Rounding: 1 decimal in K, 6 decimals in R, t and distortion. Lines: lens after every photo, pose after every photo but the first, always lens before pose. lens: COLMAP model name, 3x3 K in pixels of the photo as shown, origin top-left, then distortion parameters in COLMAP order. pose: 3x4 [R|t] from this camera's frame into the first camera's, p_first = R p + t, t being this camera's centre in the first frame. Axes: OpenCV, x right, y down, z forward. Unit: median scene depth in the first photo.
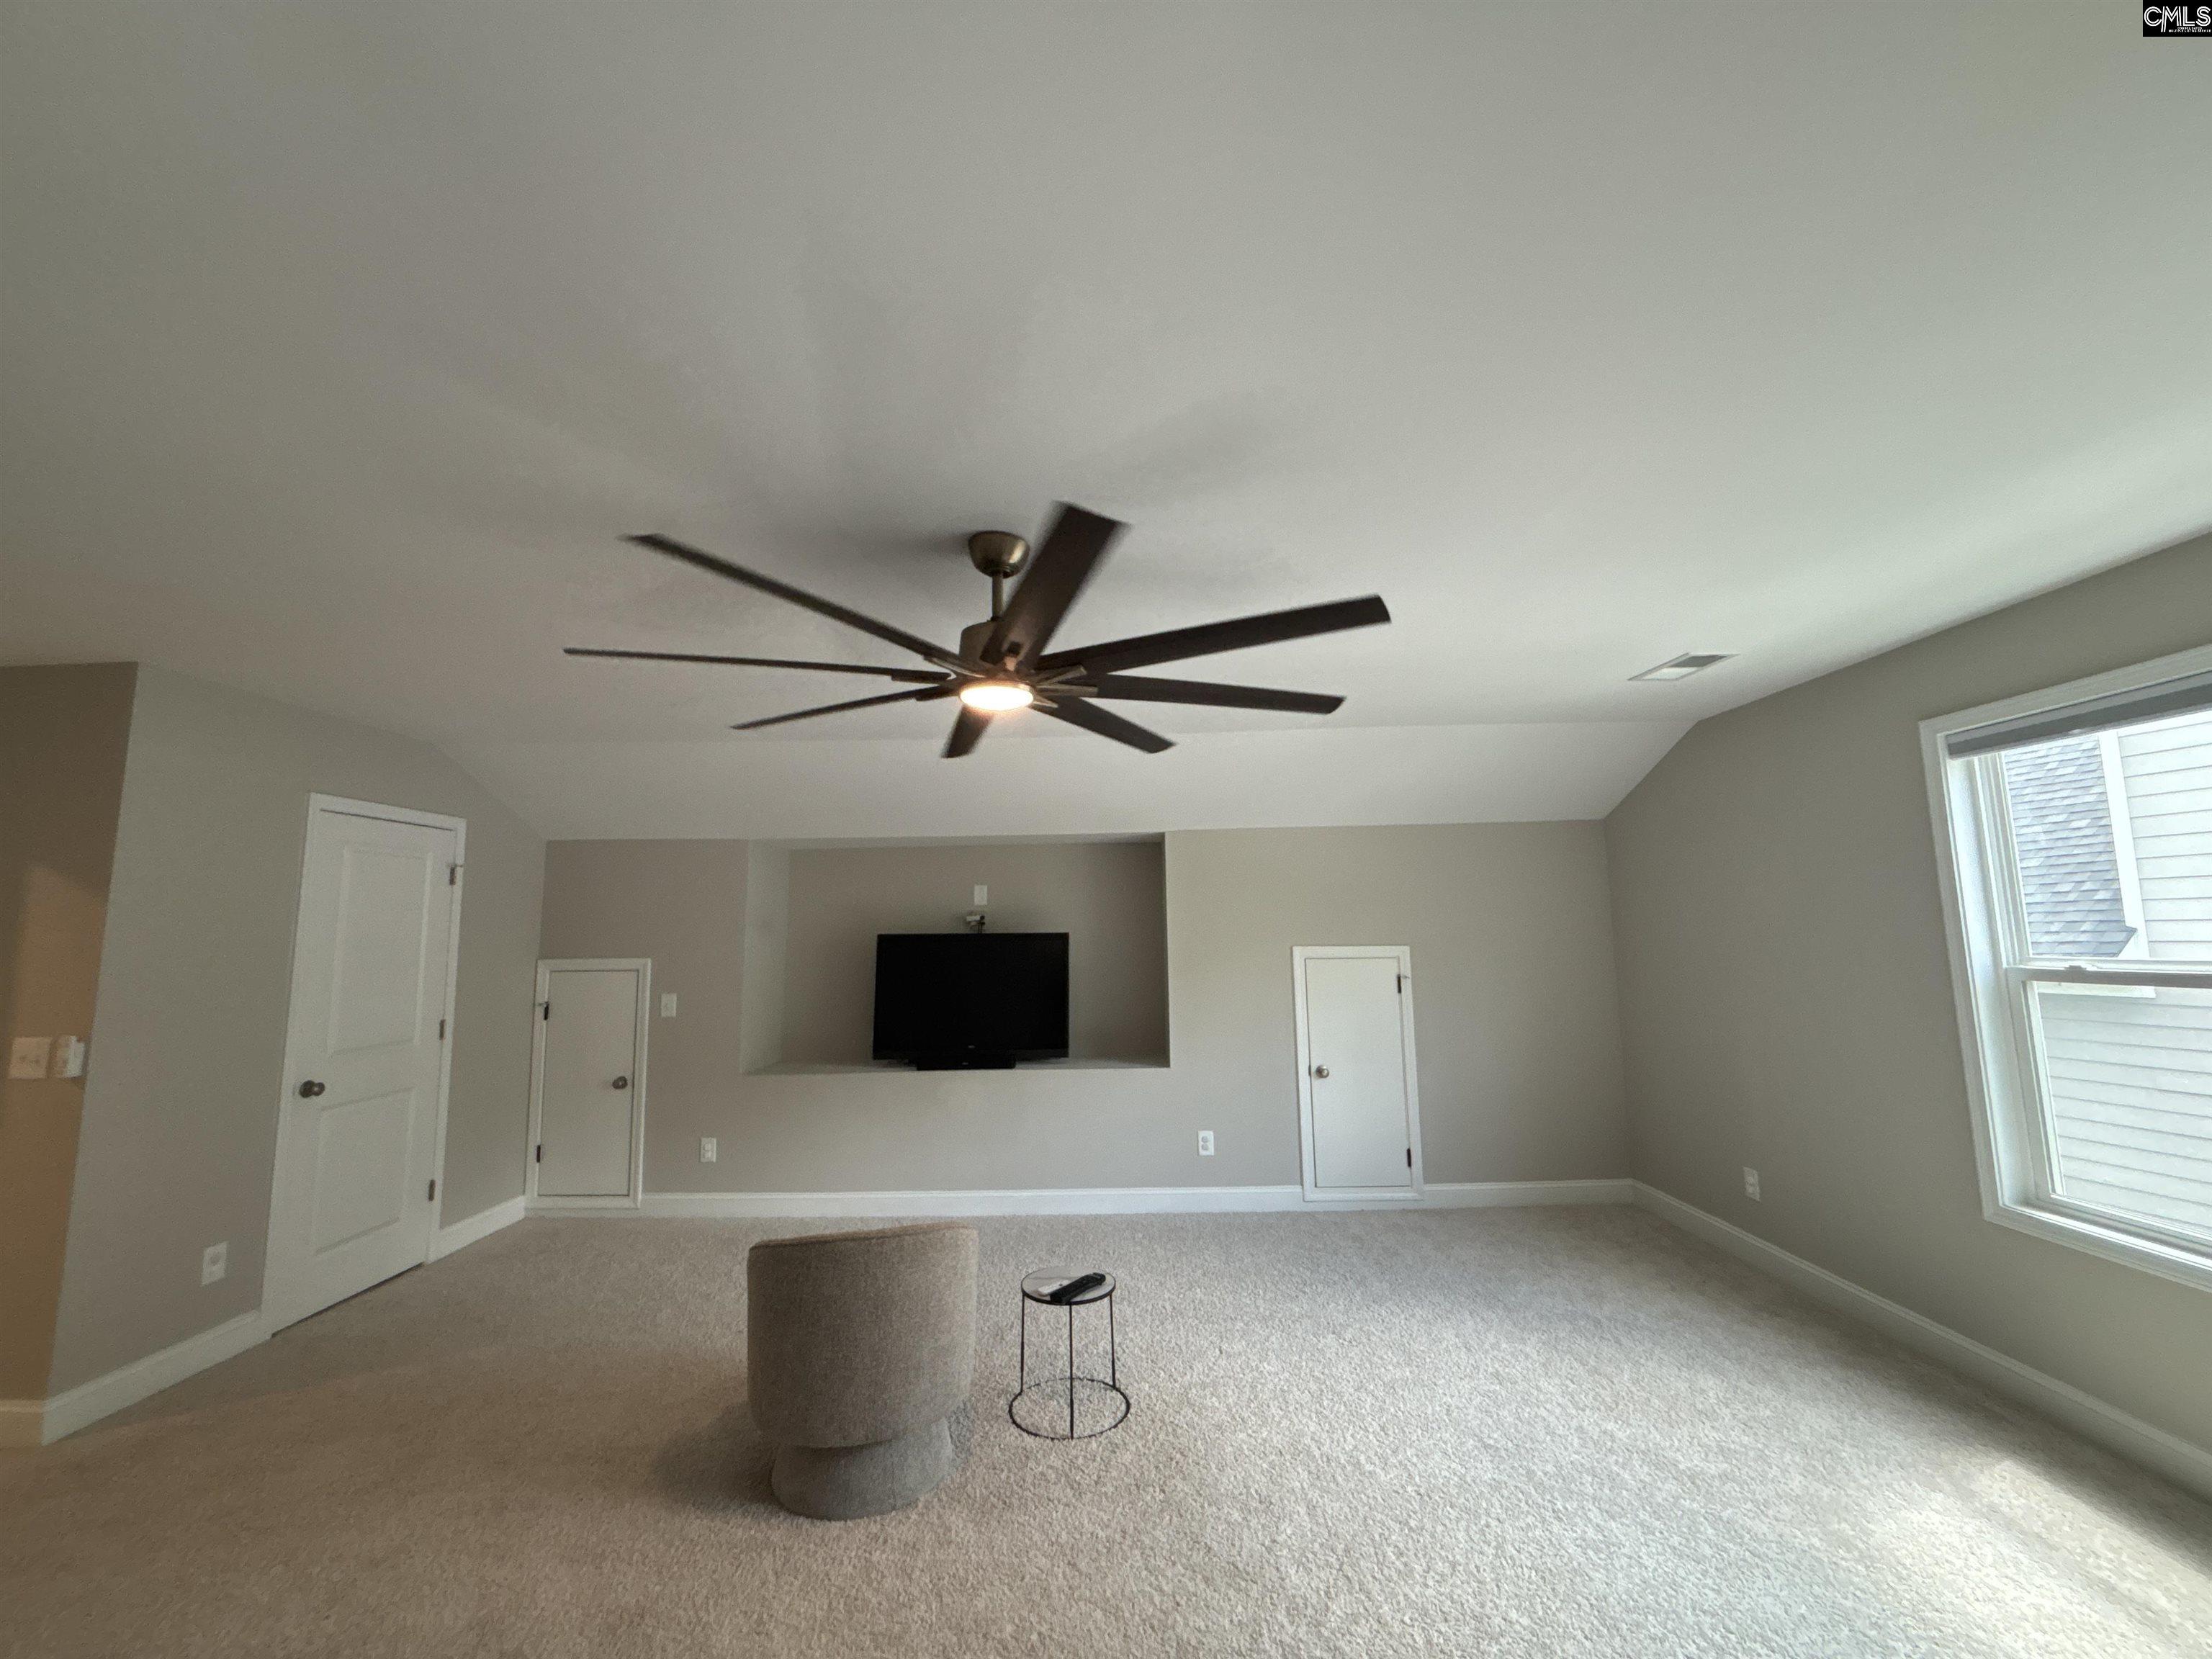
lens RADIAL K [[892.8, 0, 1109.4], [0, 892.8, 826.0], [0, 0, 1]] dist [0.002419, 0.000257]
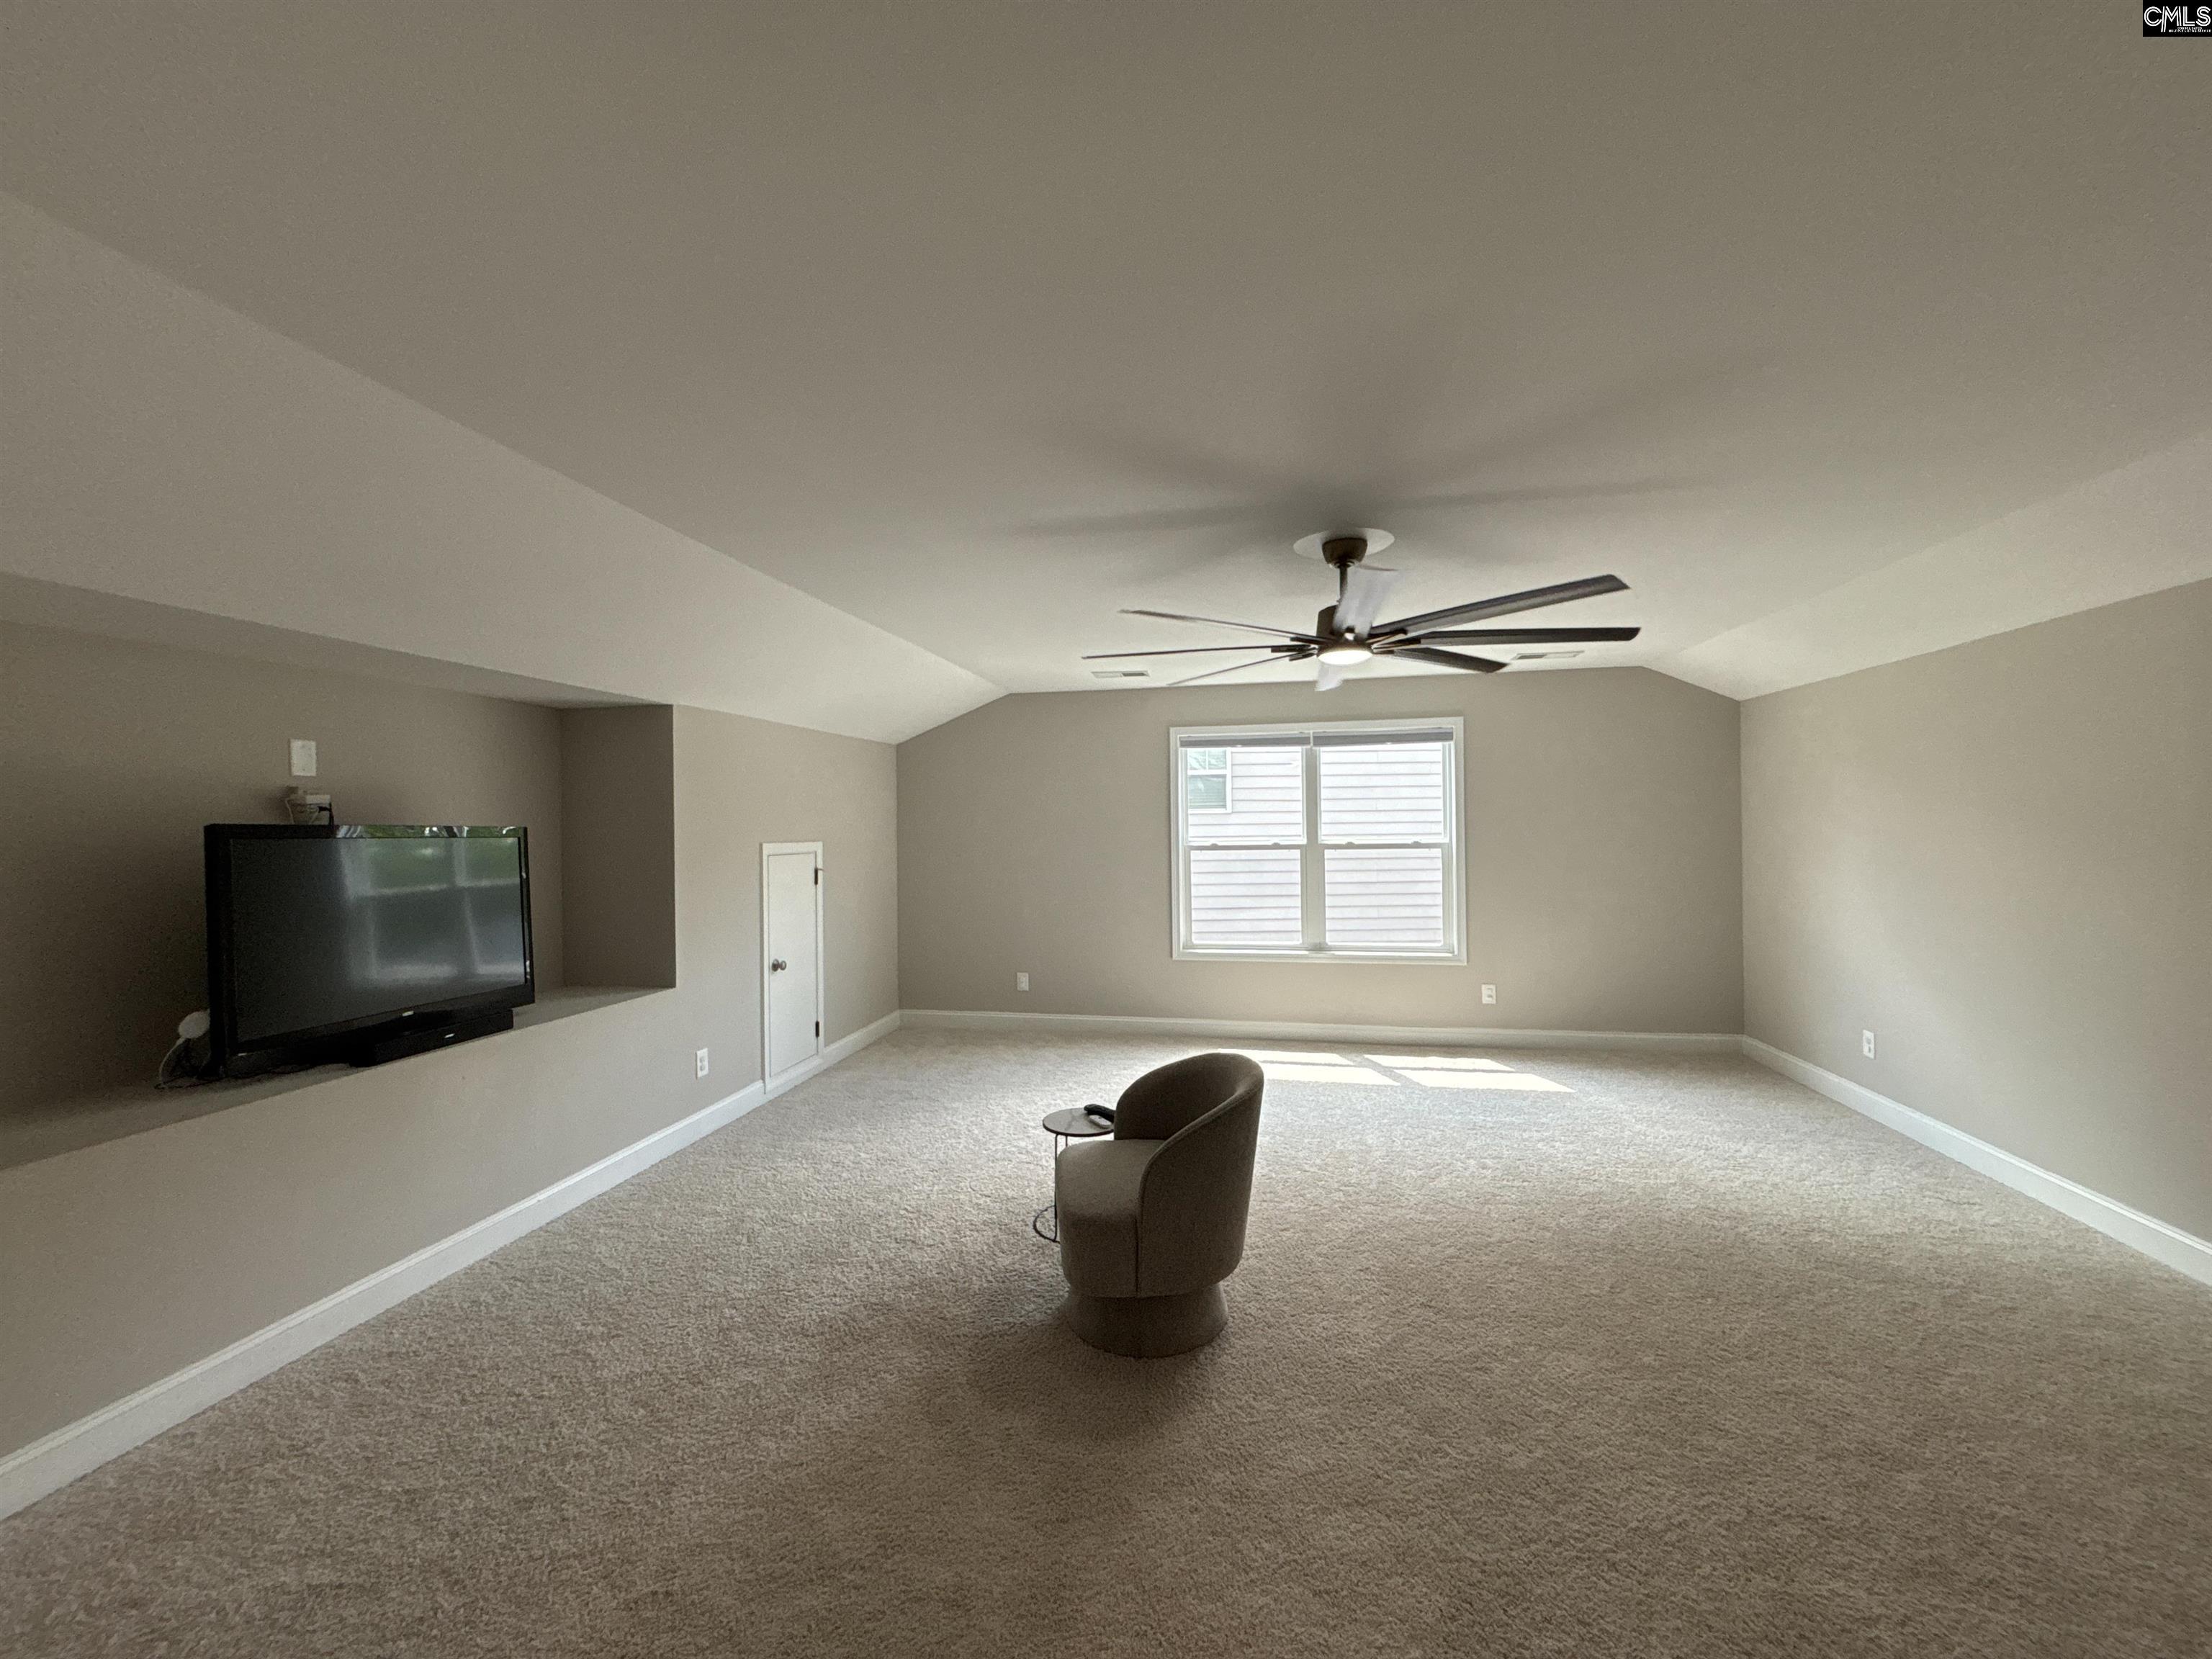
lens RADIAL K [[892.8, 0, 1109.4], [0, 892.8, 826.0], [0, 0, 1]] dist [0.002419, 0.000257]
pose [[0.183172, 0.008839, 0.983041, -0.704763], [-0.115109, 0.993274, 0.012517, 0.063853], [-0.976319, -0.115449, 0.182958, 0.474174]]
